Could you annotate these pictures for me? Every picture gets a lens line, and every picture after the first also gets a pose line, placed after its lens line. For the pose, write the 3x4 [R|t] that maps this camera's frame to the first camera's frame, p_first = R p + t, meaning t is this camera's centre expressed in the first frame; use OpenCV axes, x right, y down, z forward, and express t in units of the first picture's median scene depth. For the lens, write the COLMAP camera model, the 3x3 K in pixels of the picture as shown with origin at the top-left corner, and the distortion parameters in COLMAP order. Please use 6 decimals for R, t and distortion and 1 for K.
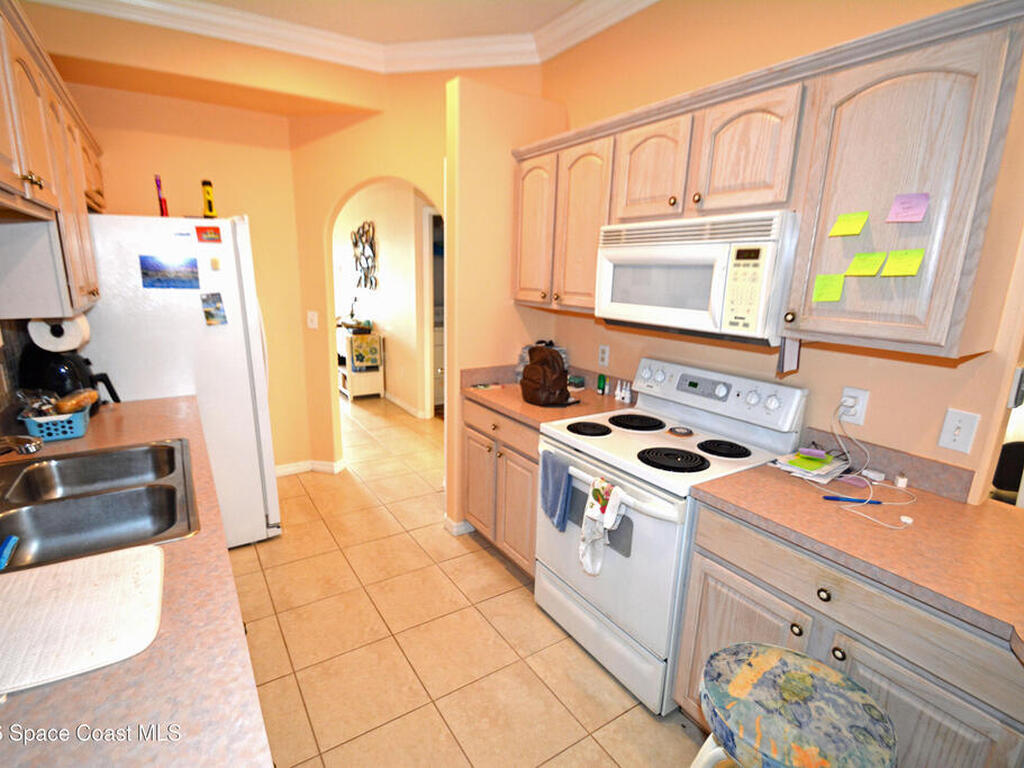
lens RADIAL K [[502.7, 0, 509.0], [0, 502.7, 389.4], [0, 0, 1]] dist [-0.002272, -0.000612]
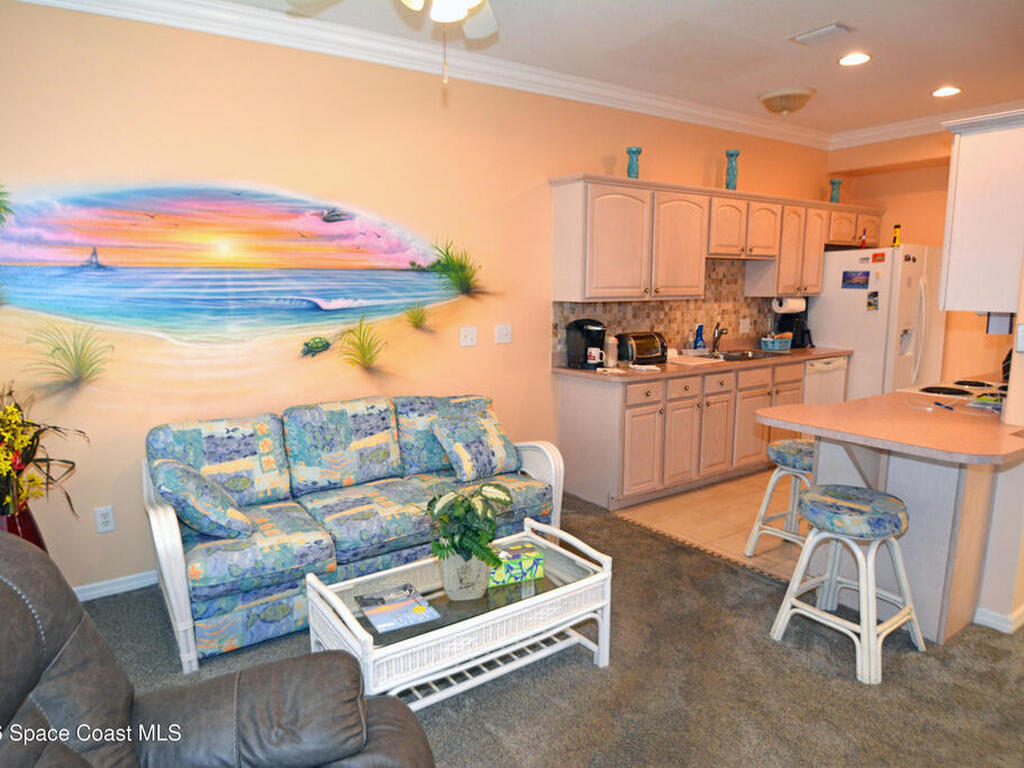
lens RADIAL K [[632.0, 0, 512.3], [0, 632.0, 384.1], [0, 0, 1]] dist [0.009765, 0.000984]
pose [[0.029415, 0.141612, -0.989485, 1.577350], [-0.224102, 0.965648, 0.131538, 0.106510], [0.974122, 0.217877, 0.060140, -0.263602]]
